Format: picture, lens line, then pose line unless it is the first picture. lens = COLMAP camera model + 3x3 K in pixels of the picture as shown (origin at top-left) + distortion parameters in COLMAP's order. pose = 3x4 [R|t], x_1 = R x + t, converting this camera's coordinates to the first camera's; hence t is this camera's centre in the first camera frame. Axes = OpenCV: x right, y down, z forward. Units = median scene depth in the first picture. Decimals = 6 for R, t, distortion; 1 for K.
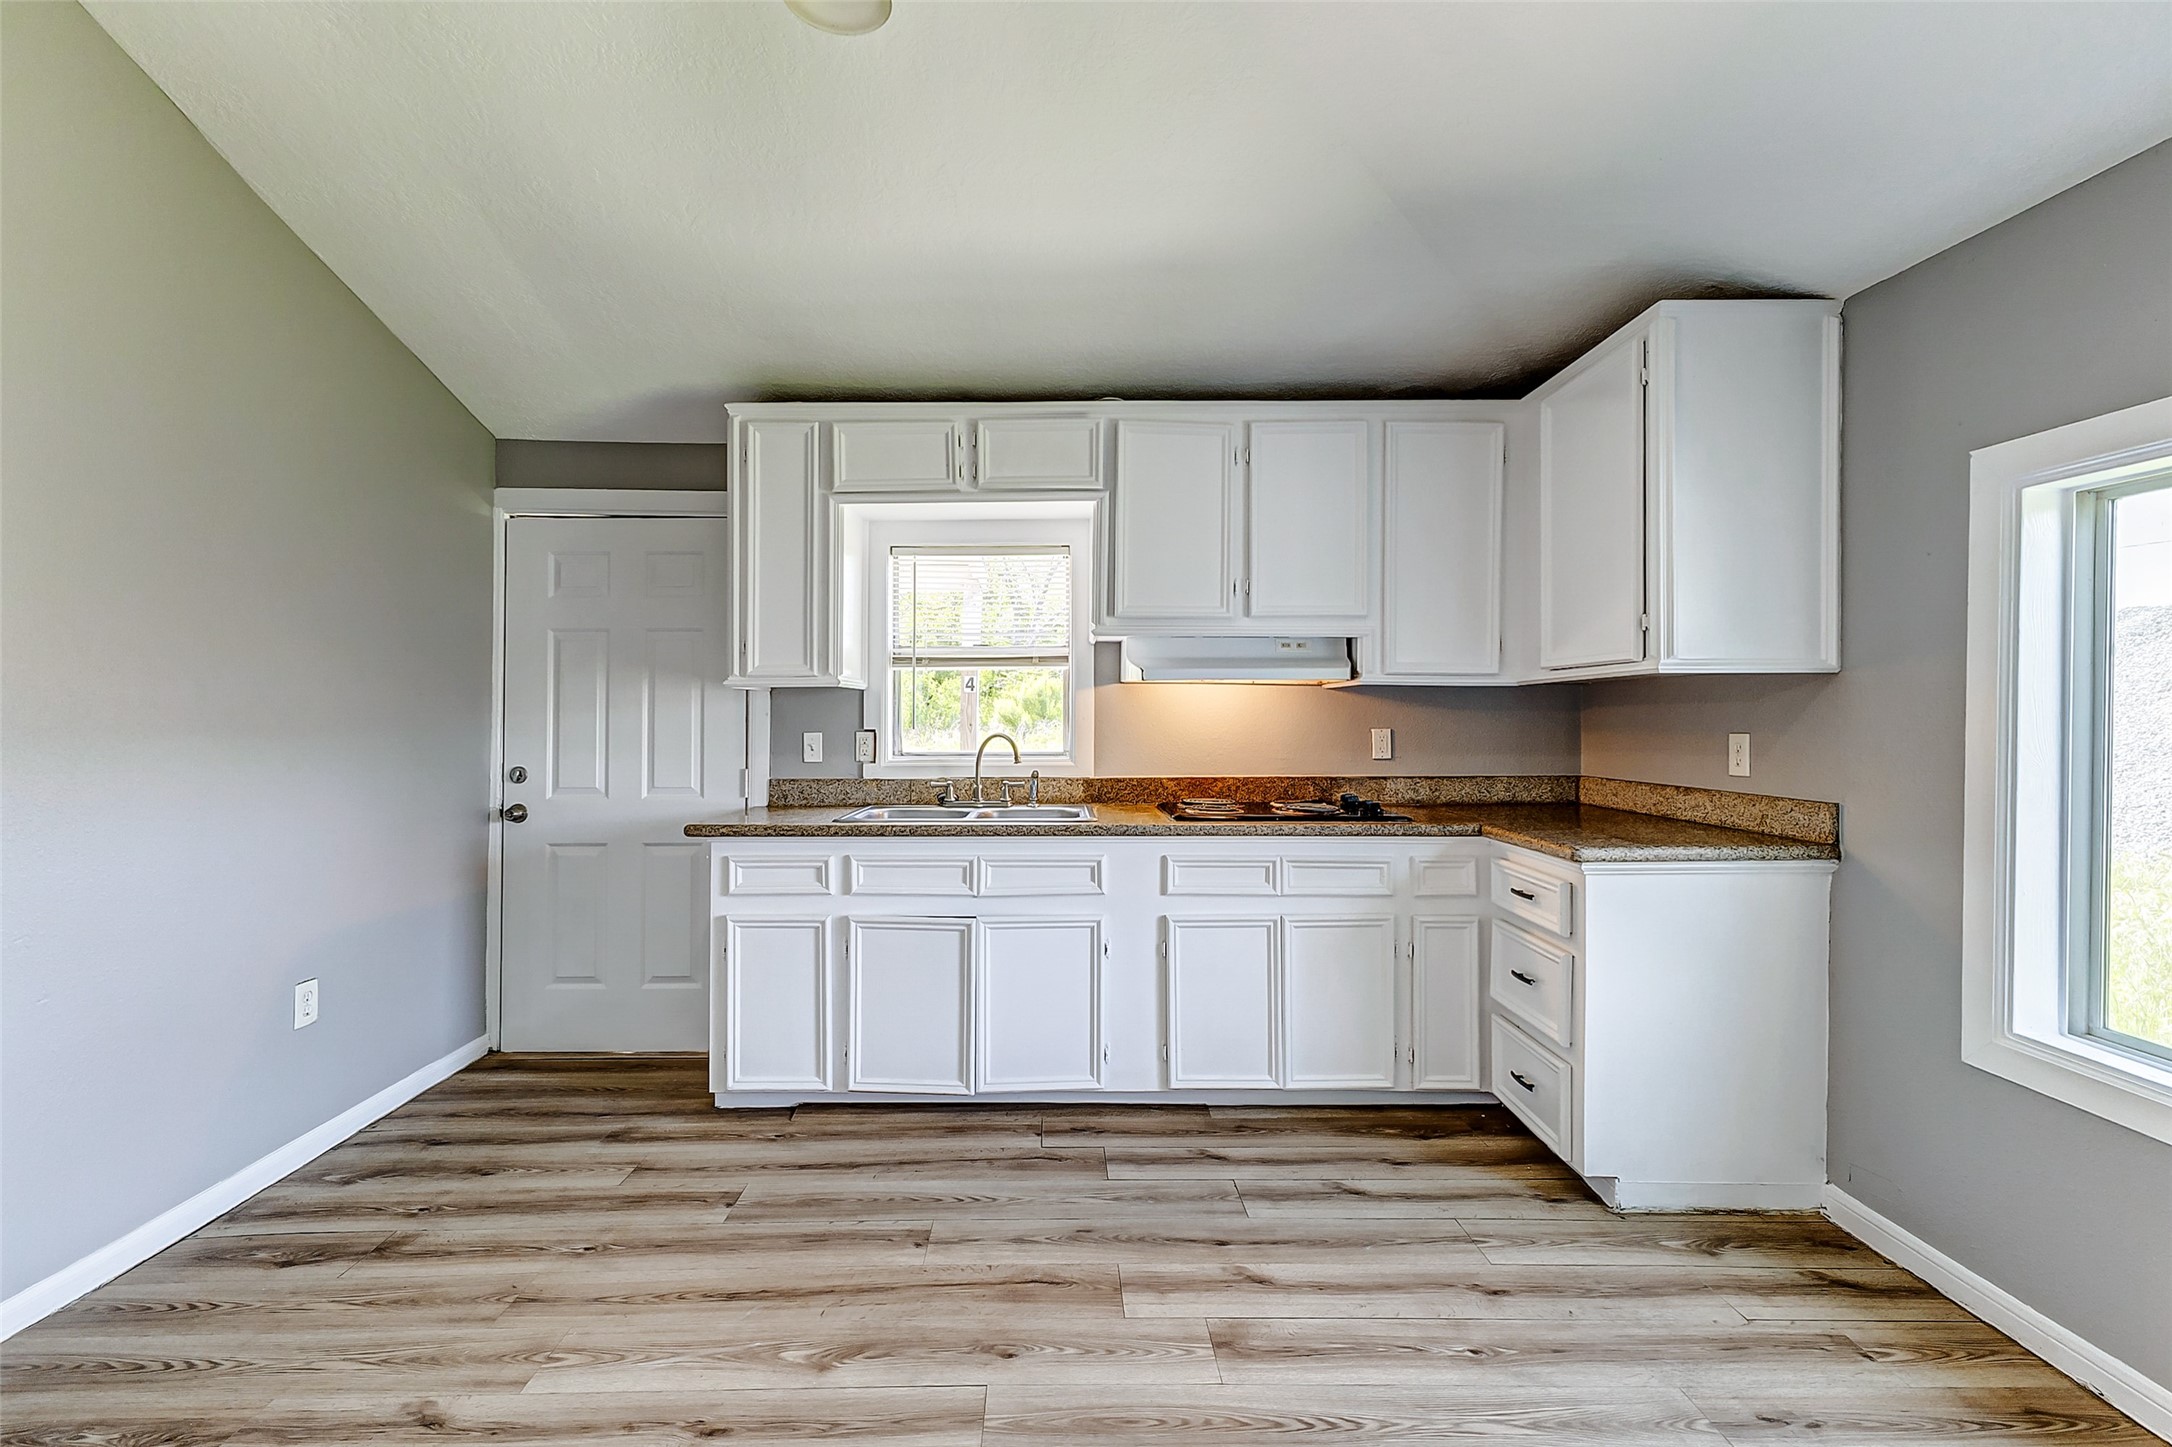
lens RADIAL K [[962.8, 0, 1087.0], [0, 962.8, 701.8], [0, 0, 1]] dist [0.015028, -0.002473]
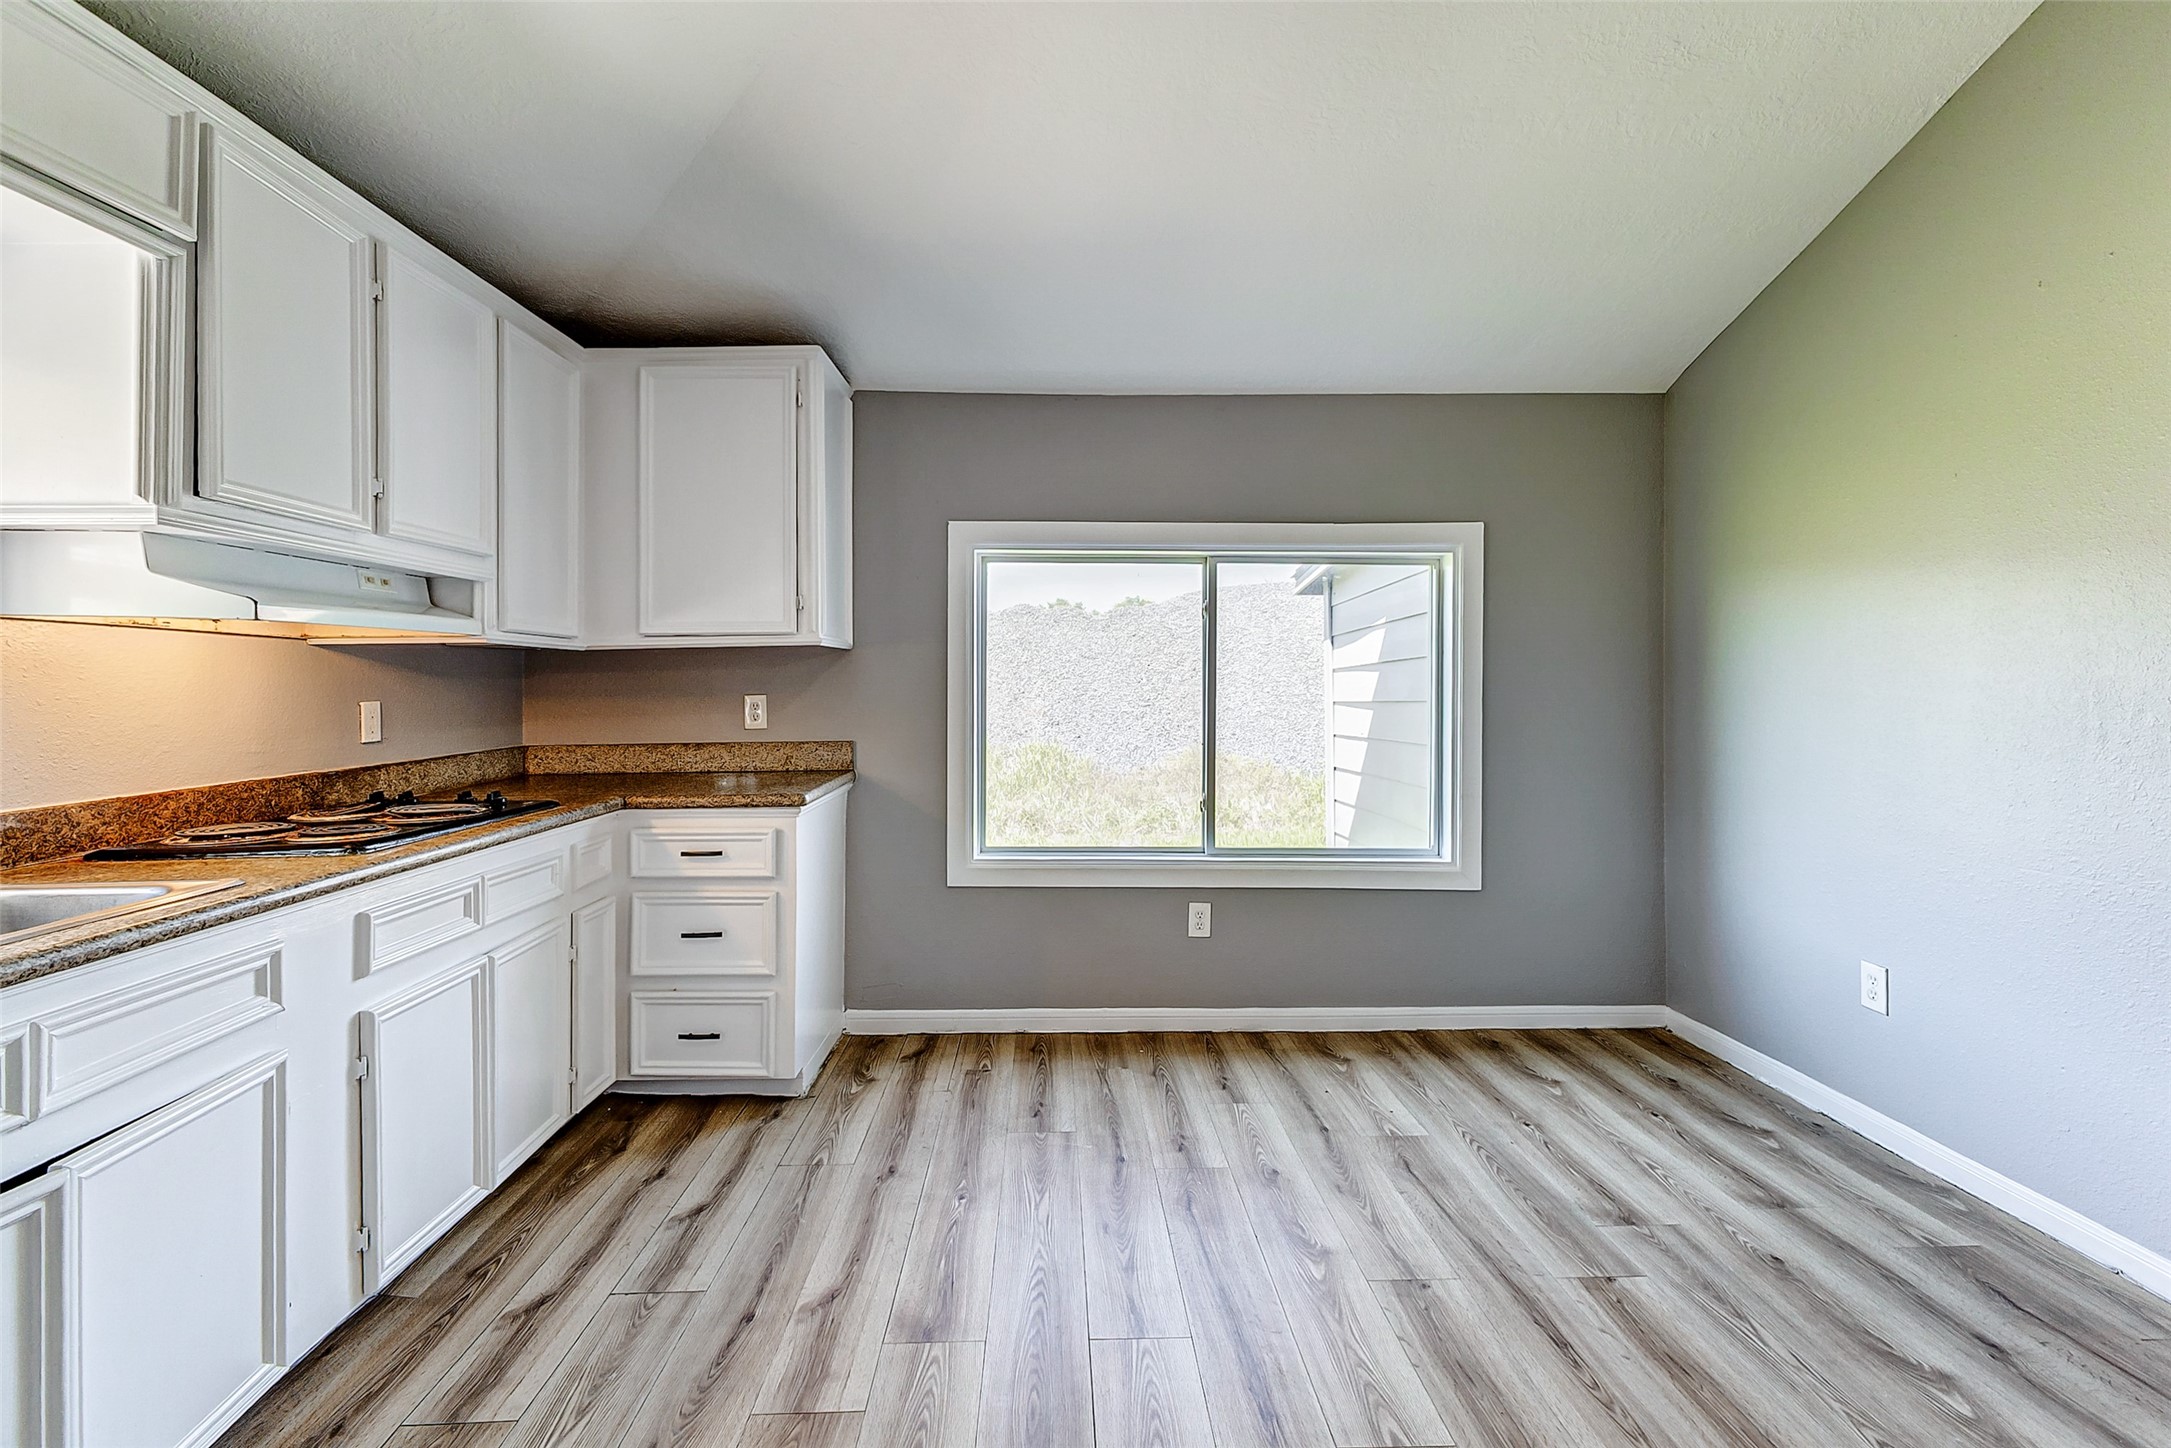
lens RADIAL K [[962.4, 0, 1063.6], [0, 962.4, 677.5], [0, 0, 1]] dist [0.015028, -0.002473]
pose [[0.004624, 0.003164, 0.999984, -0.527682], [-0.004917, 0.999983, -0.003141, 0.011192], [-0.999977, -0.004903, 0.004639, 0.559863]]
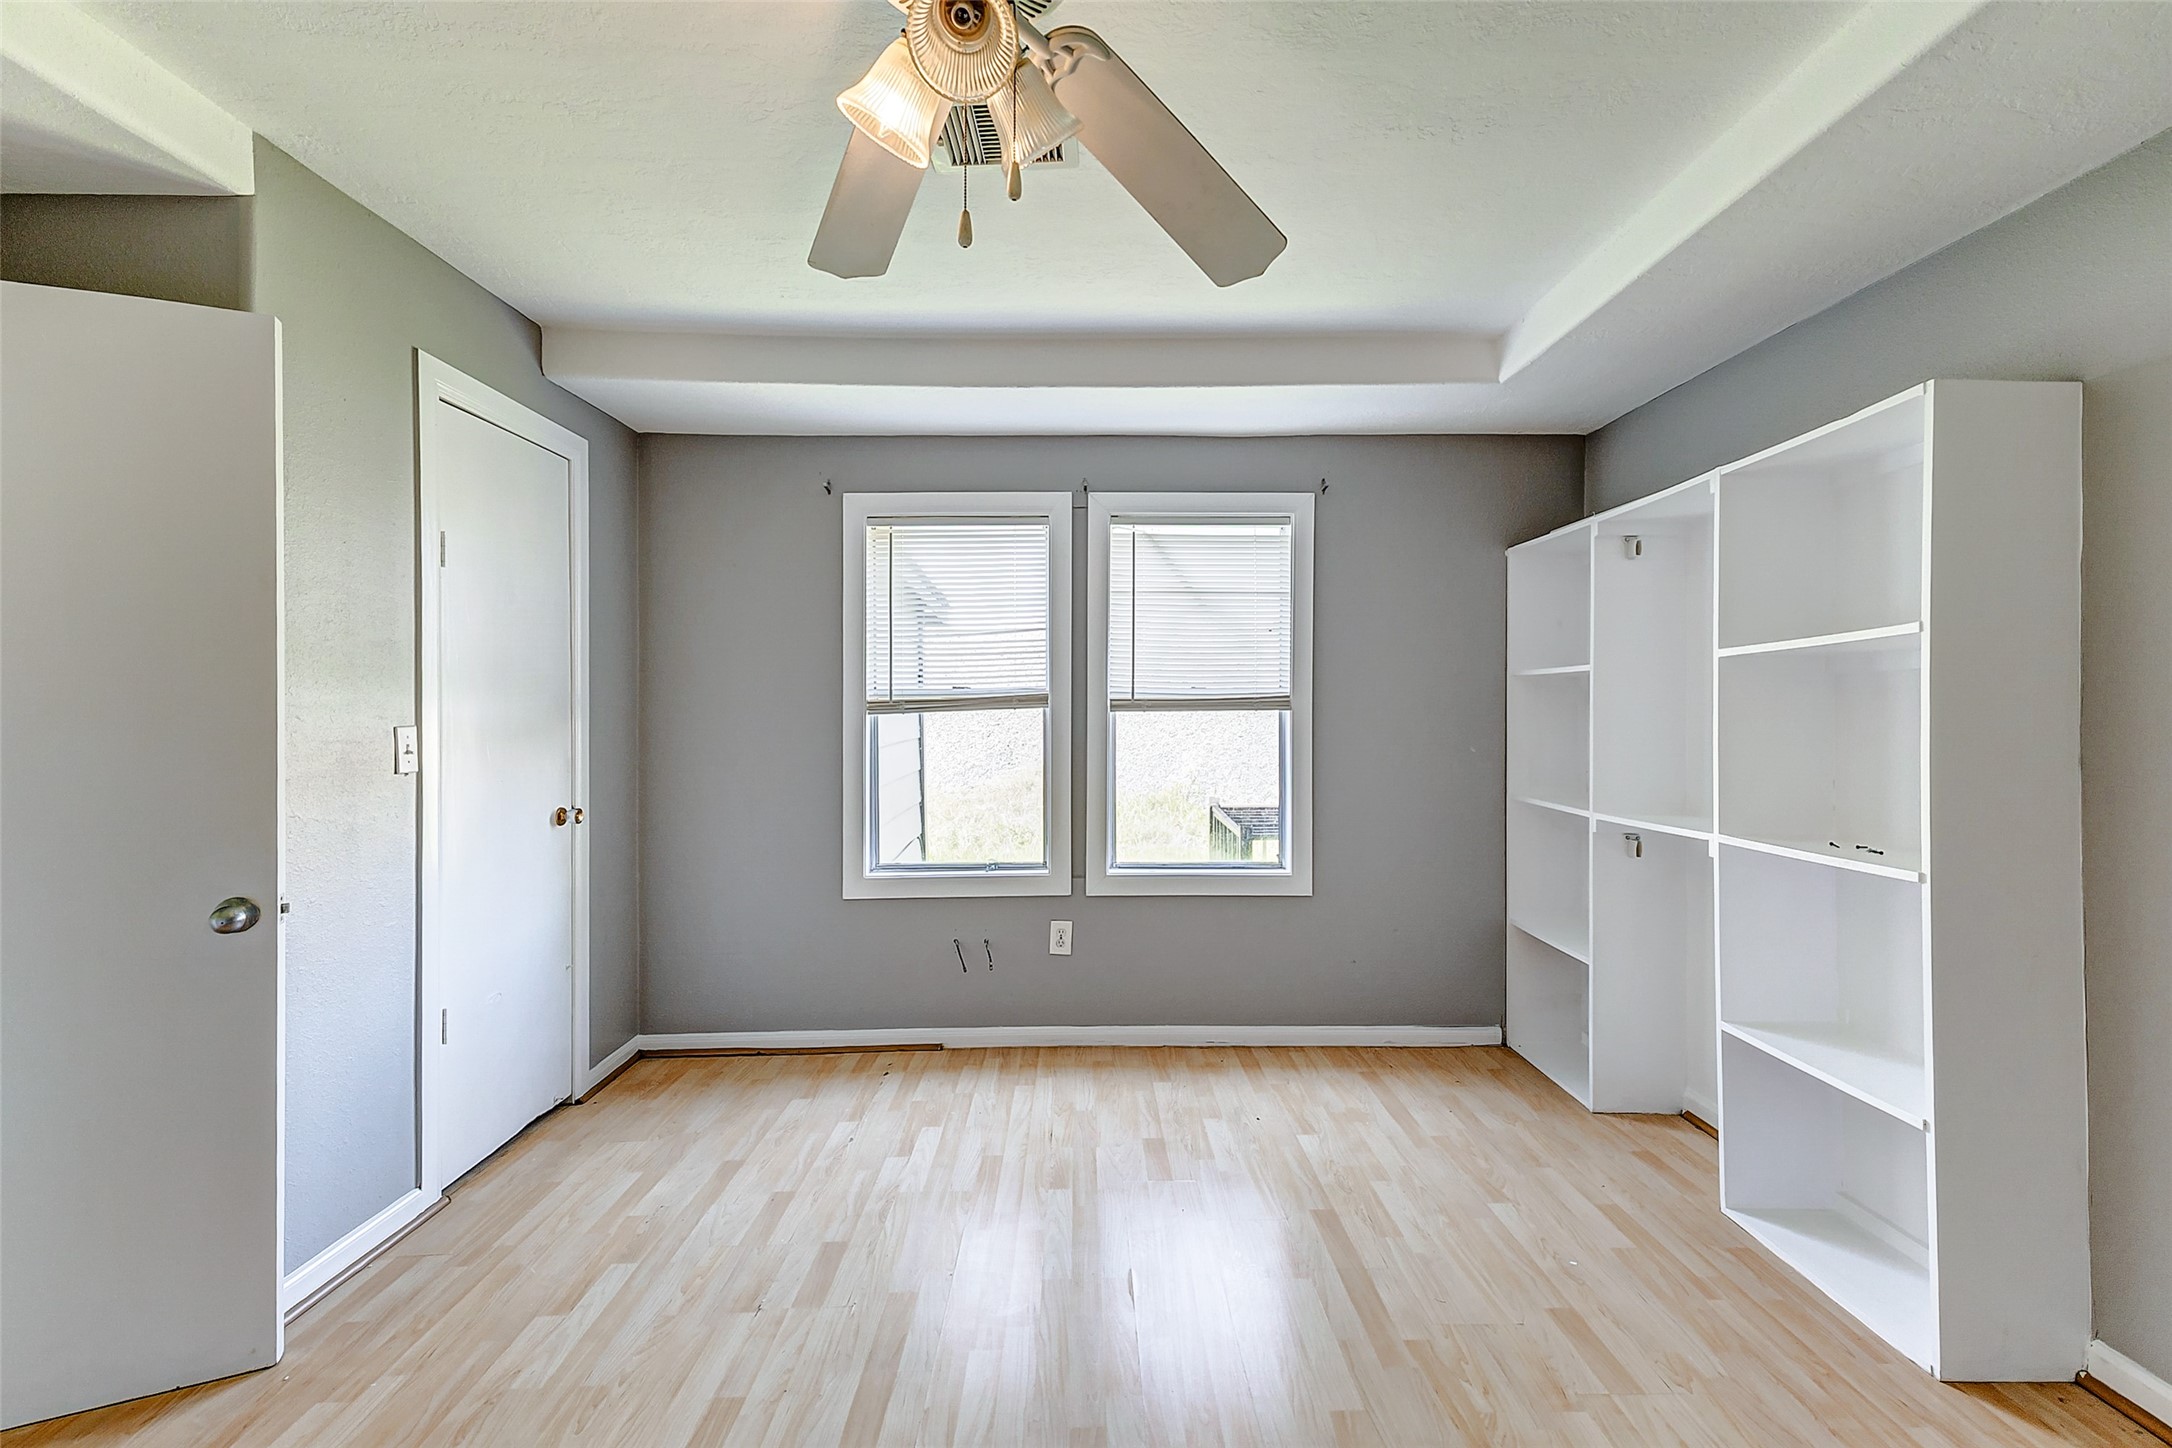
lens RADIAL K [[962.8, 0, 1095.5], [0, 962.8, 696.4], [0, 0, 1]] dist [0.015028, -0.002473]
pose [[0.017318, -0.004108, 0.999842, -0.523481], [0.000923, 0.999991, 0.004093, -0.010505], [-0.999850, 0.000852, 0.017322, -0.084997]]
